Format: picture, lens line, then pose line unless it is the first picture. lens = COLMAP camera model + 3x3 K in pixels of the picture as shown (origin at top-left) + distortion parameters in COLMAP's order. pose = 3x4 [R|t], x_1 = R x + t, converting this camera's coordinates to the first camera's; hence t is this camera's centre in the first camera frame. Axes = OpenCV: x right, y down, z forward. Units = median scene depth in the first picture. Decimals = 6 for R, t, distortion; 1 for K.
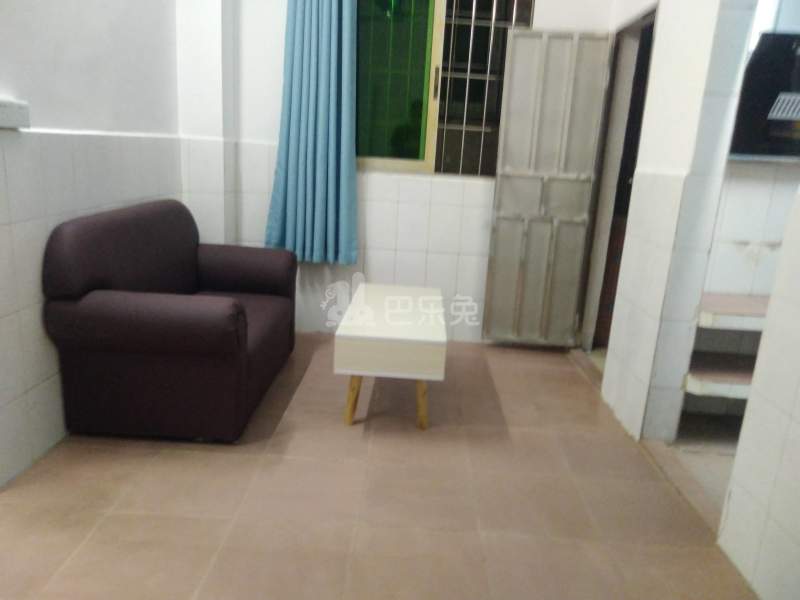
lens RADIAL K [[592.0, 0, 402.5], [0, 592.0, 294.7], [0, 0, 1]] dist [0.006101, 0.006707]
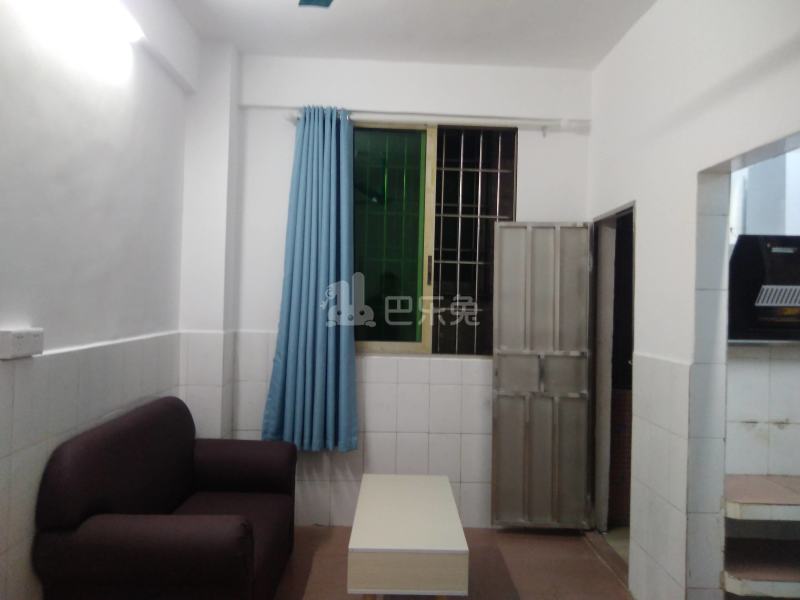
lens RADIAL K [[592.0, 0, 402.5], [0, 592.0, 294.7], [0, 0, 1]] dist [0.006101, 0.006707]
pose [[0.998370, -0.037681, 0.042870, -0.037341], [0.047090, 0.968225, -0.245609, -0.059725], [-0.032253, 0.247227, 0.968421, -0.003615]]
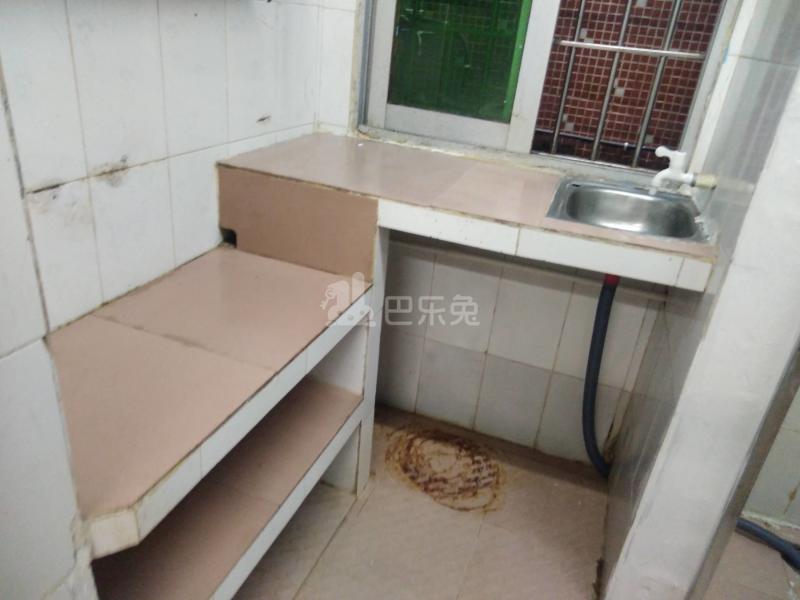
lens RADIAL K [[592.0, 0, 402.5], [0, 592.0, 294.7], [0, 0, 1]] dist [0.006101, 0.006707]
pose [[0.321108, -0.430784, 0.843395, 0.252885], [0.150792, 0.902452, 0.403538, -0.107882], [-0.934961, -0.002402, 0.354743, 0.534951]]
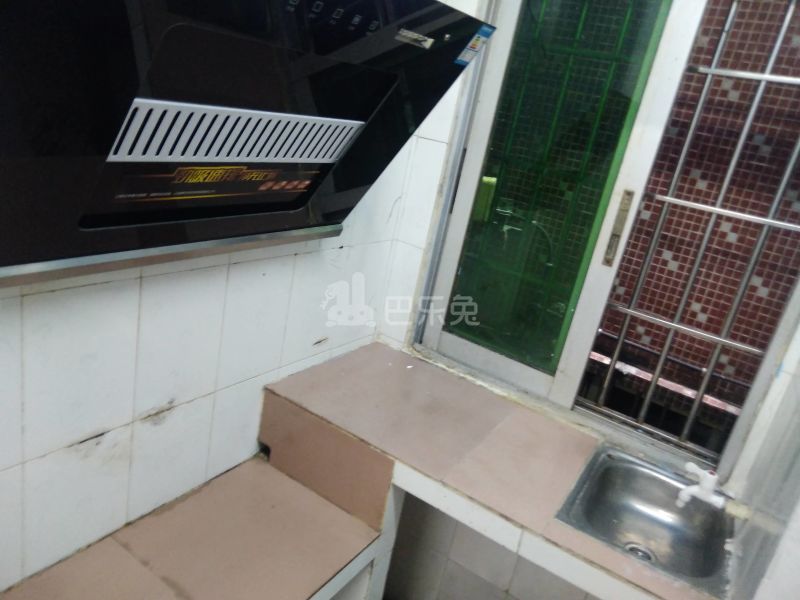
lens RADIAL K [[581.7, 0, 402.5], [0, 581.7, 301.0], [0, 0, 1]] dist [0.054827, -0.067555]
pose [[0.519334, -0.233754, 0.821980, 0.298198], [0.050315, 0.968558, 0.243648, -0.202797], [-0.853089, -0.085177, 0.514766, 0.491904]]
